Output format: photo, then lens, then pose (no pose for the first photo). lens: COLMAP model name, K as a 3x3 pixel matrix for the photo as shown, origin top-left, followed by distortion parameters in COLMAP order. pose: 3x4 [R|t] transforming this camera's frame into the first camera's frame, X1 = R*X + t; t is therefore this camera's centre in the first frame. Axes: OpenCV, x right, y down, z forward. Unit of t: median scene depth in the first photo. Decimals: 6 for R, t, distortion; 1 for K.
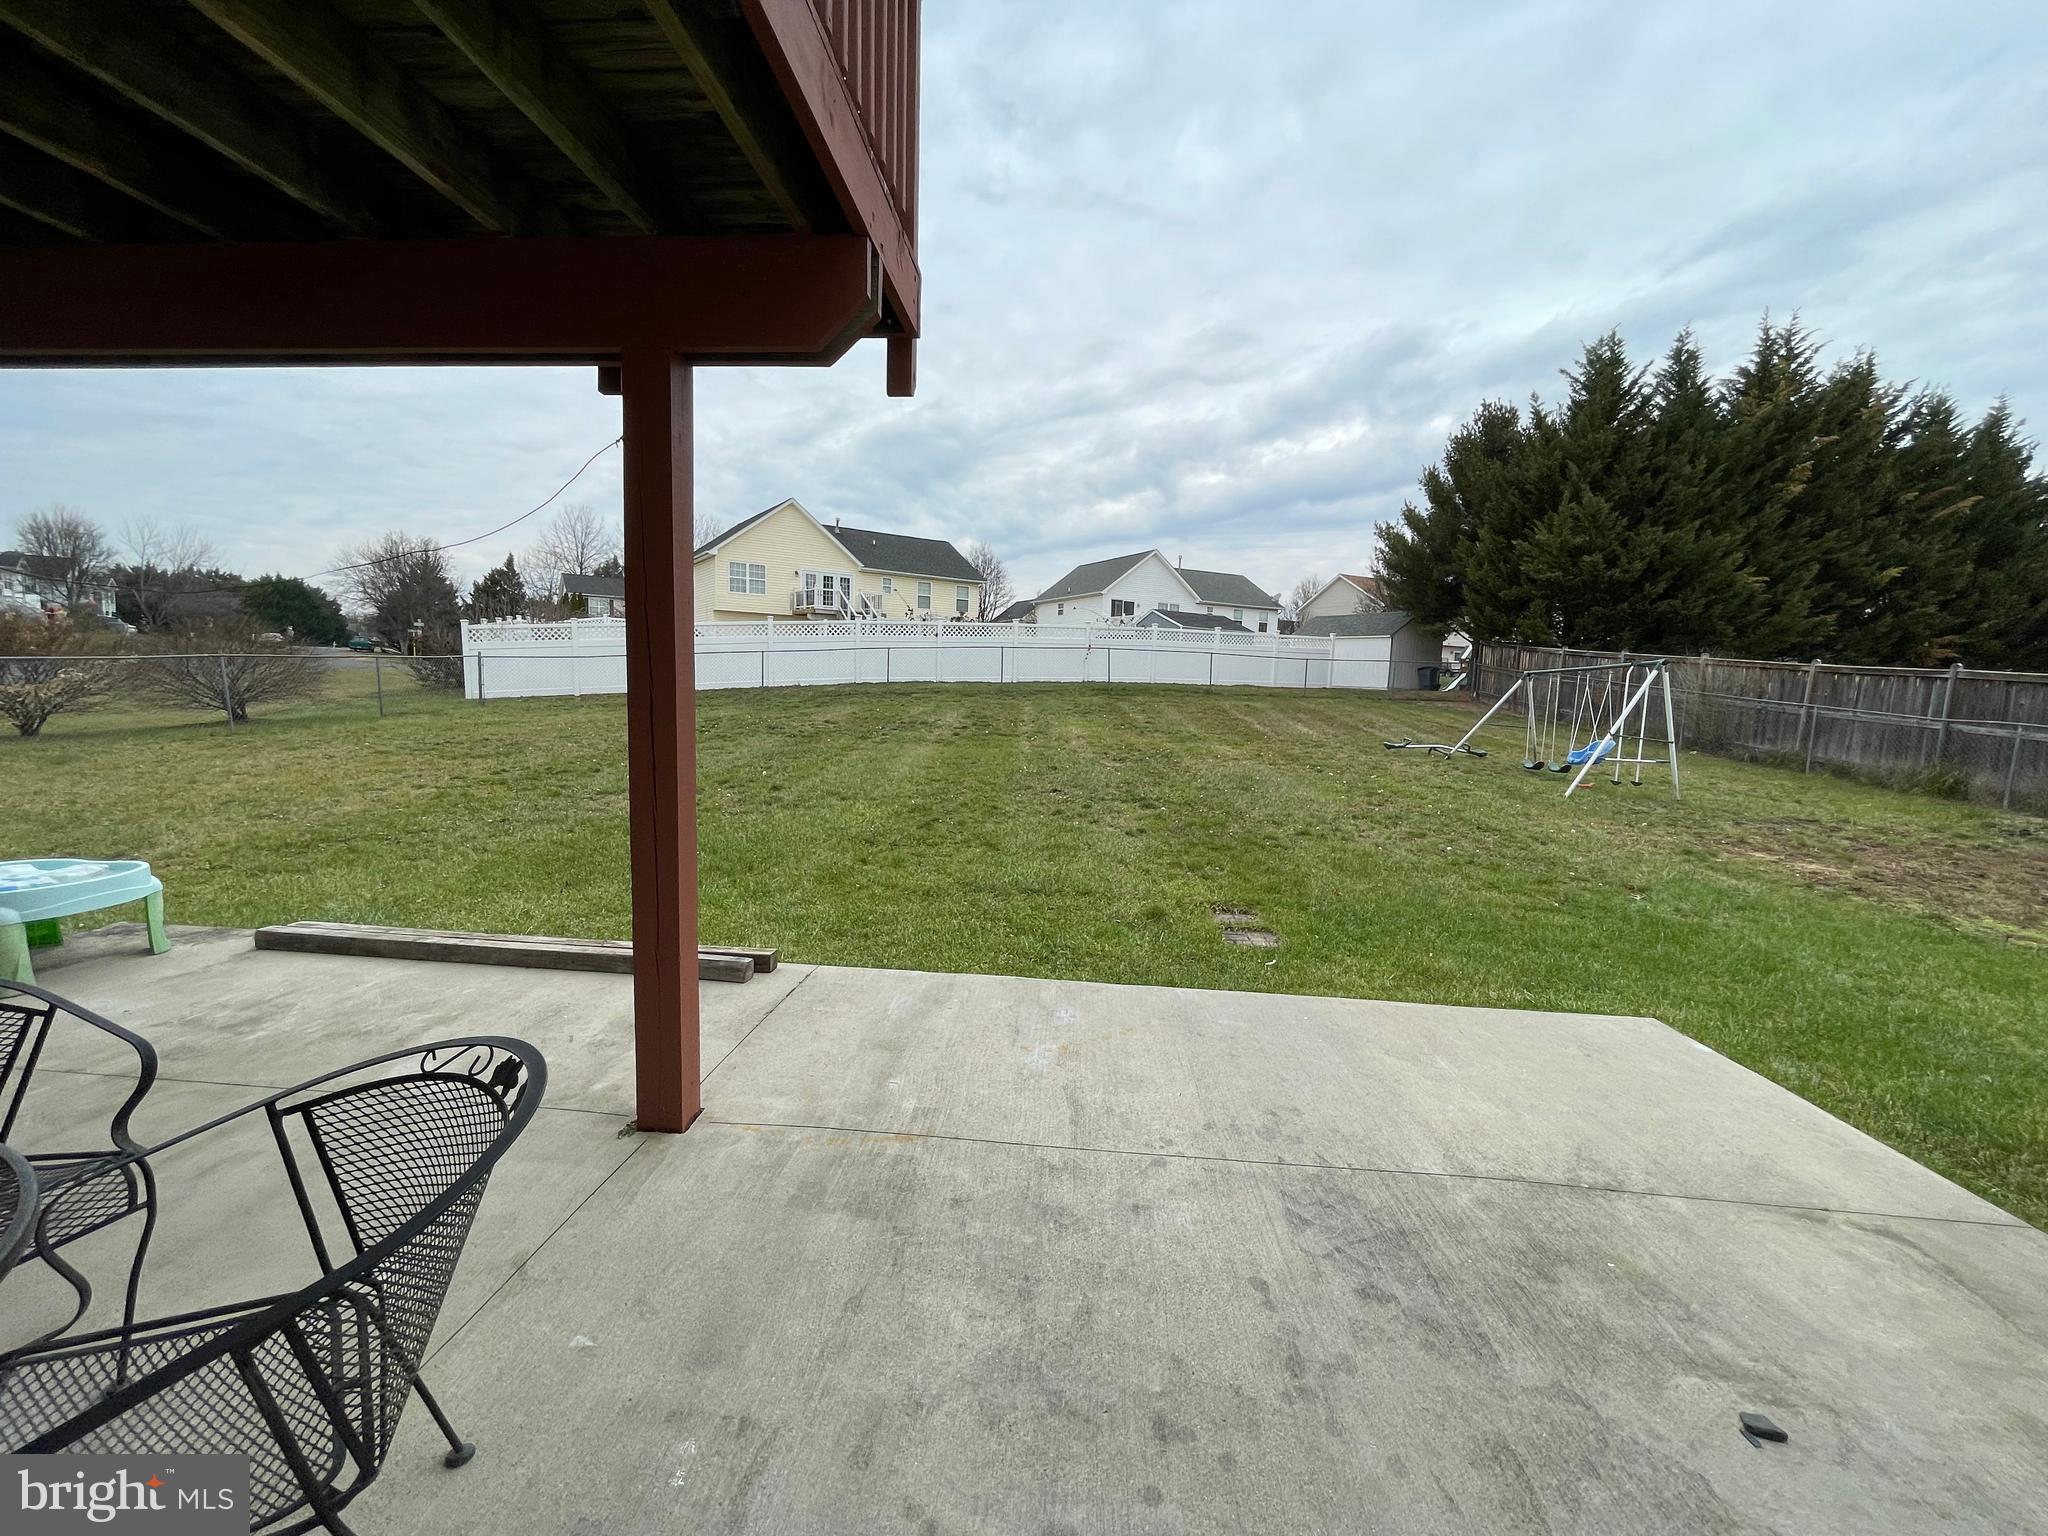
lens RADIAL K [[843.7, 0, 1024.0], [0, 843.7, 768.0], [0, 0, 1]] dist [-0.000940, -0.000309]
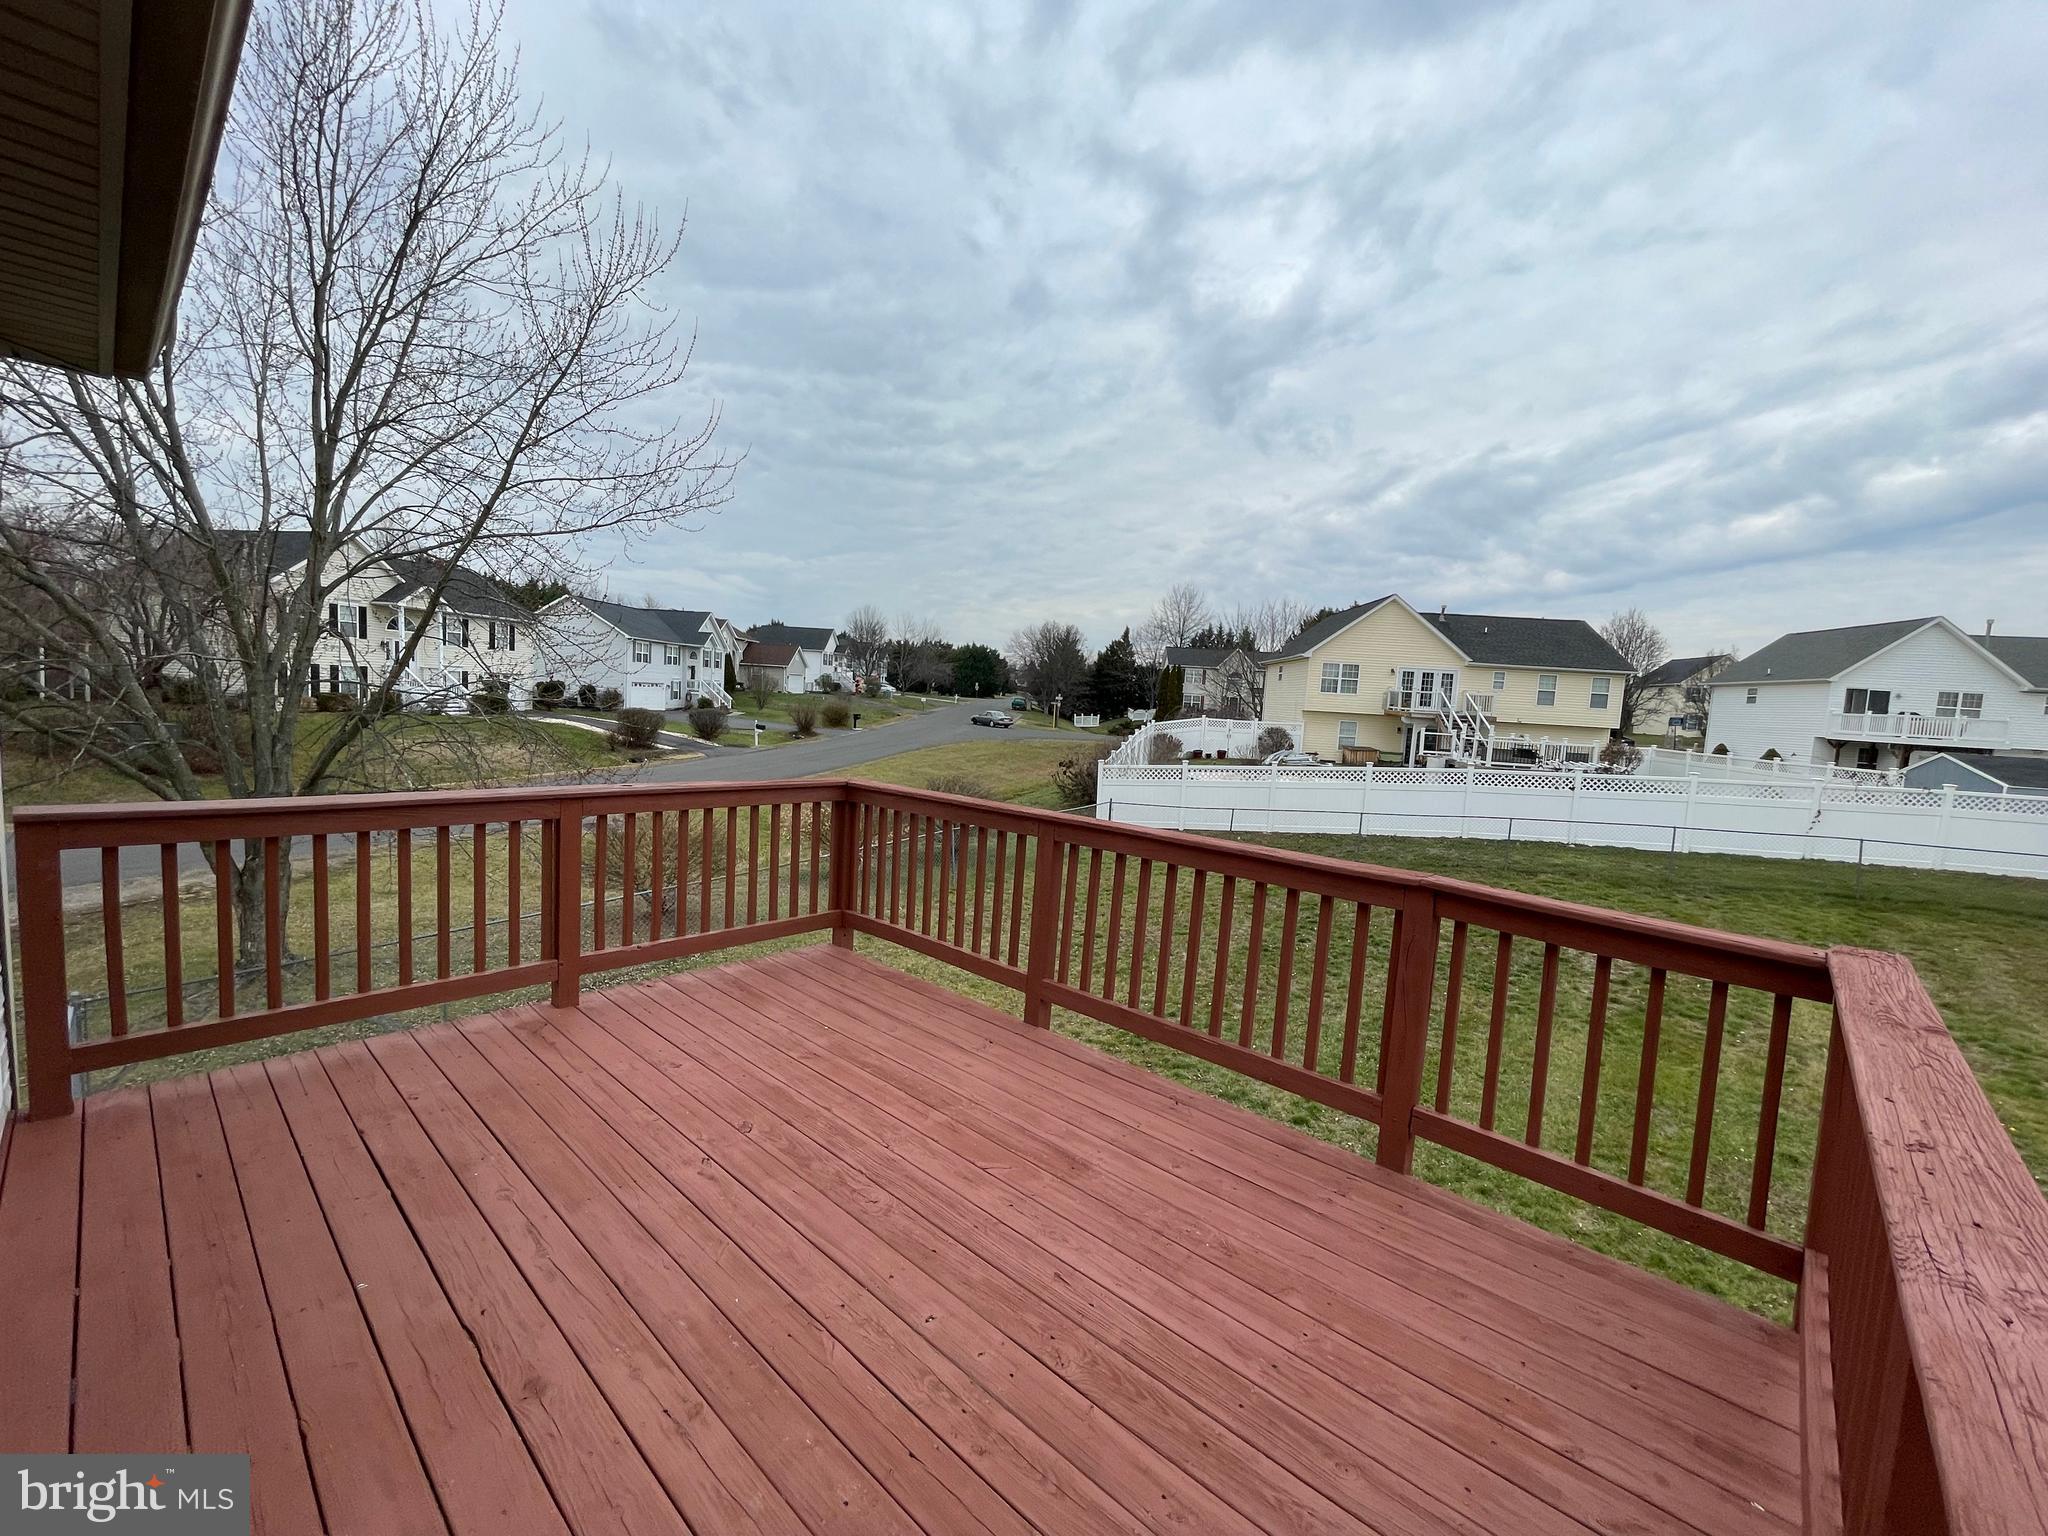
lens RADIAL K [[821.8, 0, 1011.0], [0, 821.8, 839.7], [0, 0, 1]] dist [-0.000686, -0.000353]
pose [[0.786431, 0.121754, -0.605560, -0.034195], [-0.092679, 0.992541, 0.079200, -0.107219], [0.610686, -0.006163, 0.791849, 0.000985]]
